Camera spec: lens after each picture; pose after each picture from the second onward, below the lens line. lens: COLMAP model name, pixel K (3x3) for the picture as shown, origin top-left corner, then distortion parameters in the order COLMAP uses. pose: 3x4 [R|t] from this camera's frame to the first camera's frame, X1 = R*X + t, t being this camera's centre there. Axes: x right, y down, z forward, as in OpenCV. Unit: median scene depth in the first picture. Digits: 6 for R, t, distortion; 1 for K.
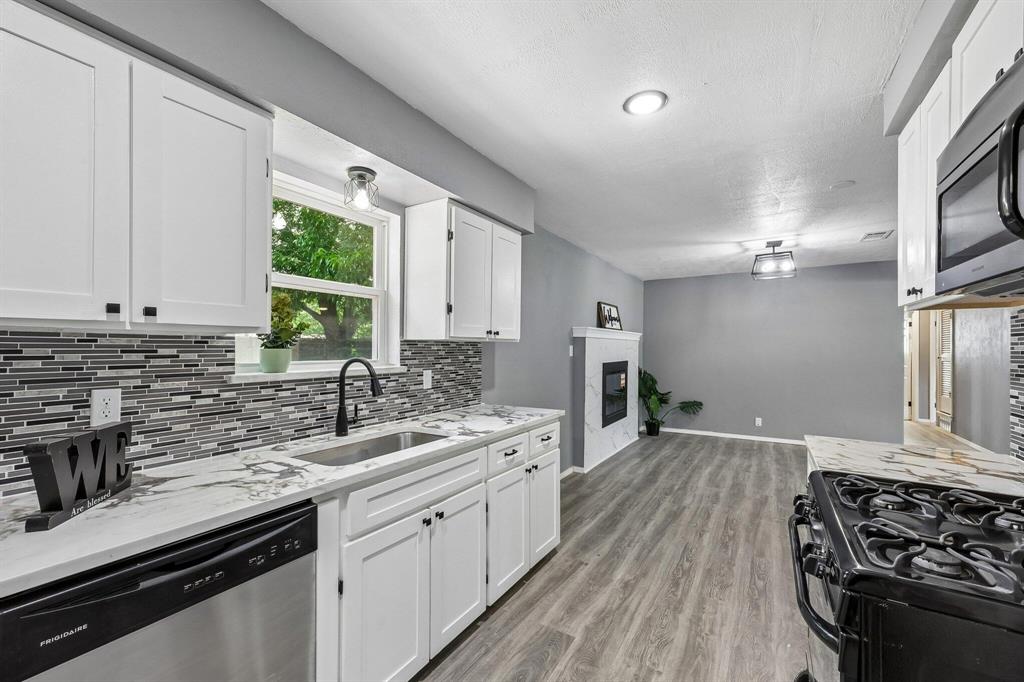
lens RADIAL K [[413.9, 0, 513.0], [0, 413.9, 345.0], [0, 0, 1]] dist [0.006058, -0.000670]
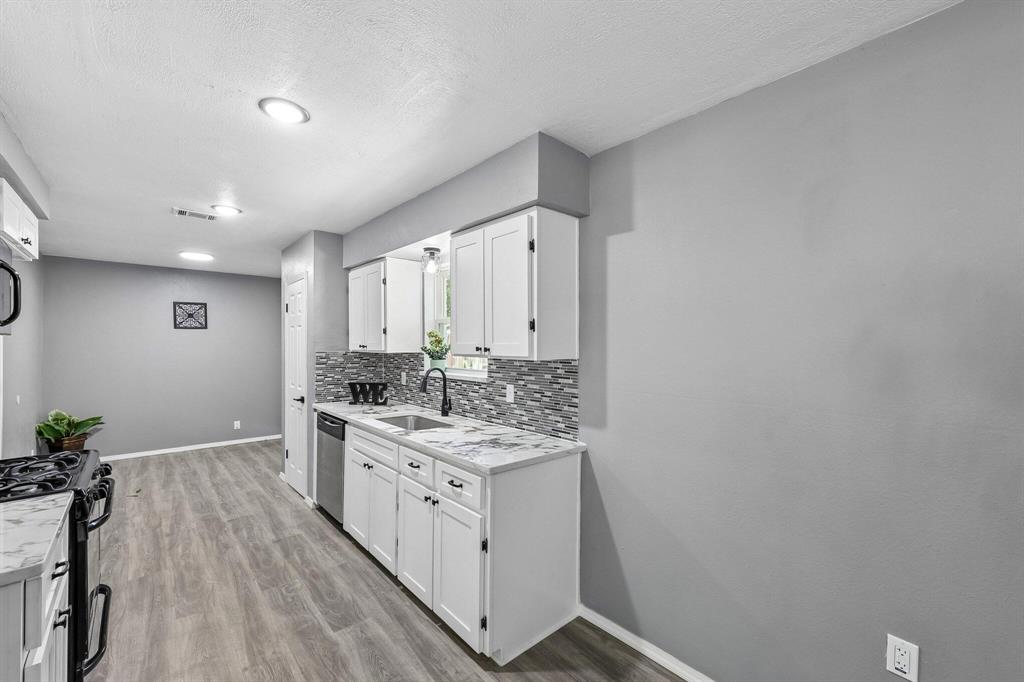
lens RADIAL K [[413.9, 0, 514.5], [0, 413.9, 344.0], [0, 0, 1]] dist [0.006058, -0.000670]
pose [[-0.280001, -0.006707, -0.959976, 0.758970], [0.001254, 0.999972, -0.007353, -0.032366], [0.959999, -0.003263, -0.279985, 1.249385]]
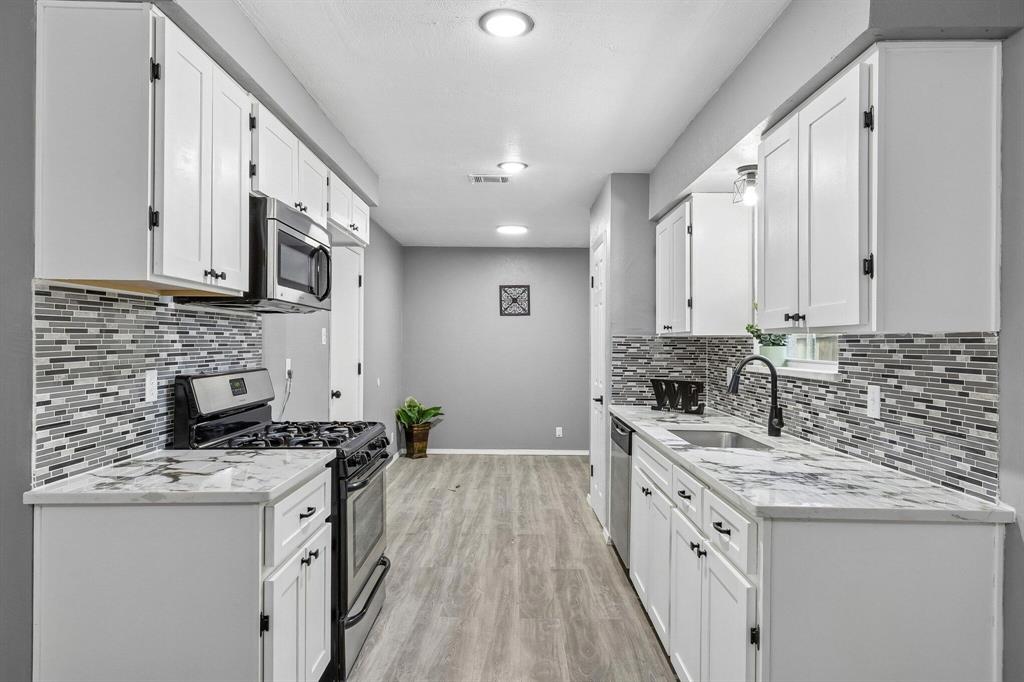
lens RADIAL K [[620.0, 0, 515.7], [0, 620.0, 342.7], [0, 0, 1]] dist [0.009718, 0.002850]
pose [[-0.847599, -0.010931, -0.530525, 0.644526], [-0.008839, 0.999940, -0.006480, 0.010888], [0.530563, -0.000803, -0.847645, 1.407756]]
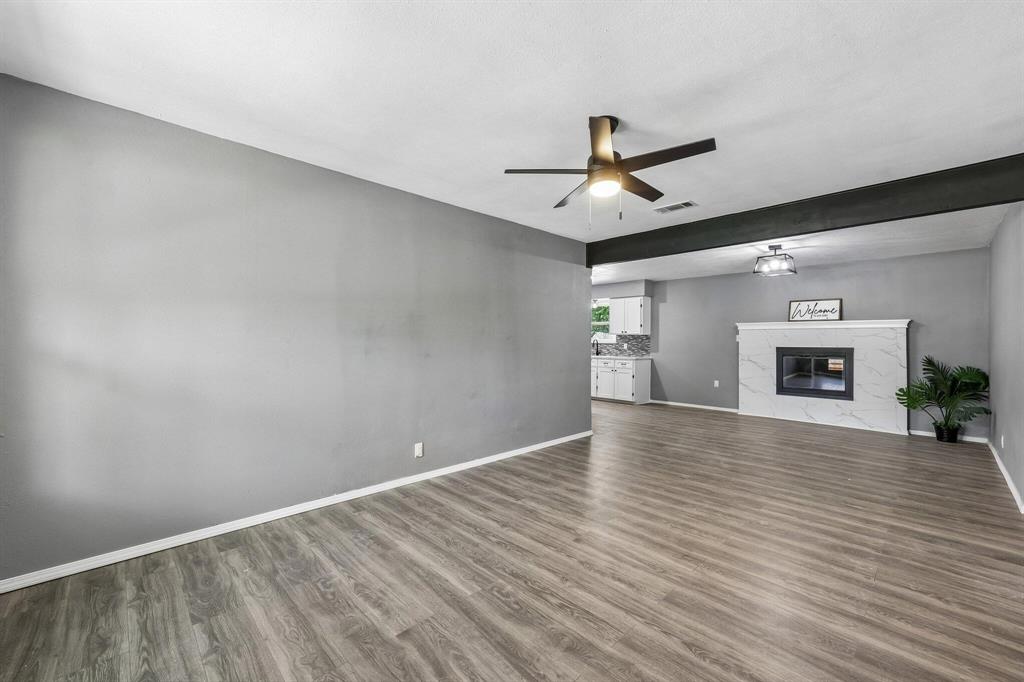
lens RADIAL K [[413.9, 0, 517.5], [0, 413.9, 341.3], [0, 0, 1]] dist [0.006058, -0.000670]
pose [[-0.229345, -0.011685, -0.973275, 3.201676], [-0.008628, 0.999913, -0.009972, 0.082030], [0.973307, 0.006110, -0.229426, 0.878827]]
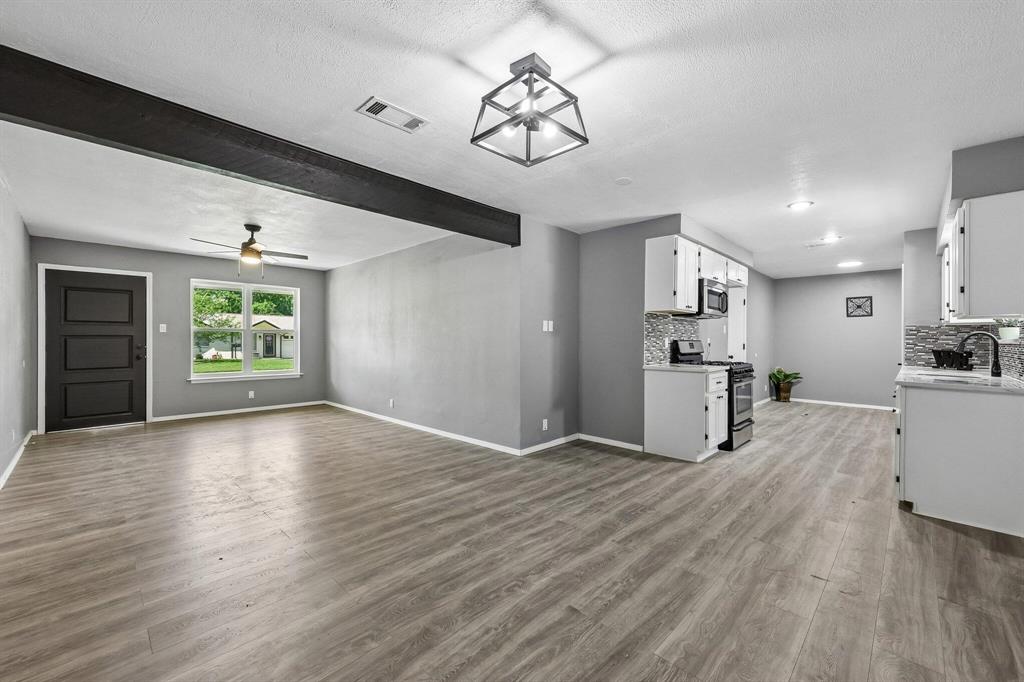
lens RADIAL K [[413.9, 0, 511.3], [0, 413.9, 339.4], [0, 0, 1]] dist [0.006058, -0.000670]
pose [[-0.977143, -0.013963, 0.212123, 0.890112], [-0.014838, 0.999887, -0.002536, 0.069201], [-0.212064, -0.005625, -0.977240, 2.317142]]
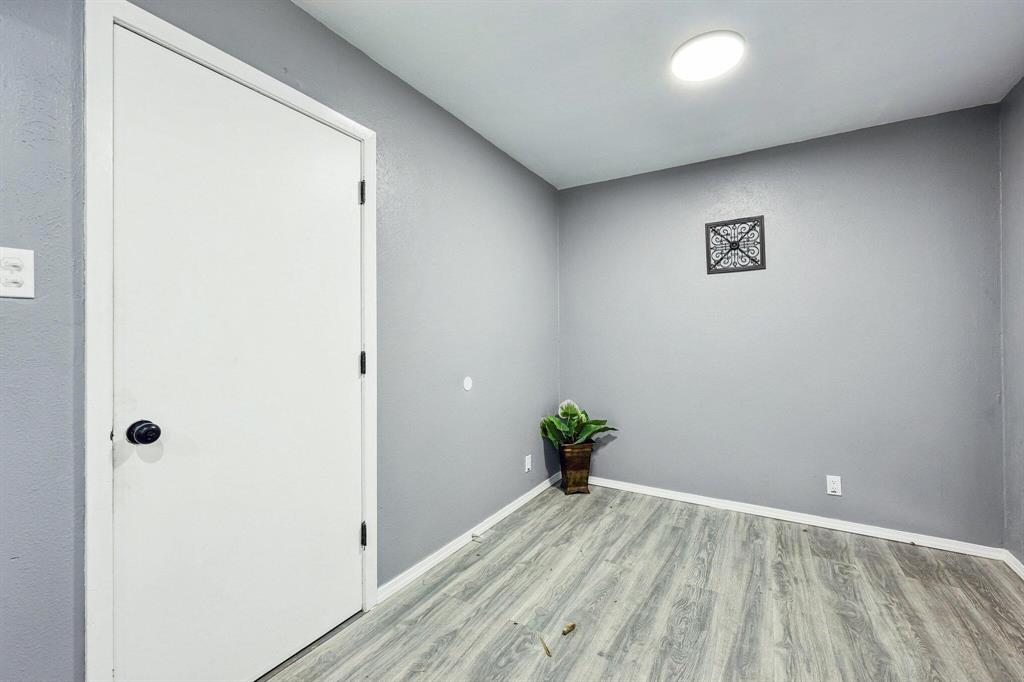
lens RADIAL K [[413.9, 0, 514.2], [0, 413.9, 340.8], [0, 0, 1]] dist [0.006058, -0.000670]
pose [[-0.999928, 0.002295, -0.011767, -0.226920], [0.002358, 0.999983, -0.005413, 0.055546], [0.011754, -0.005441, -0.999916, 0.137120]]
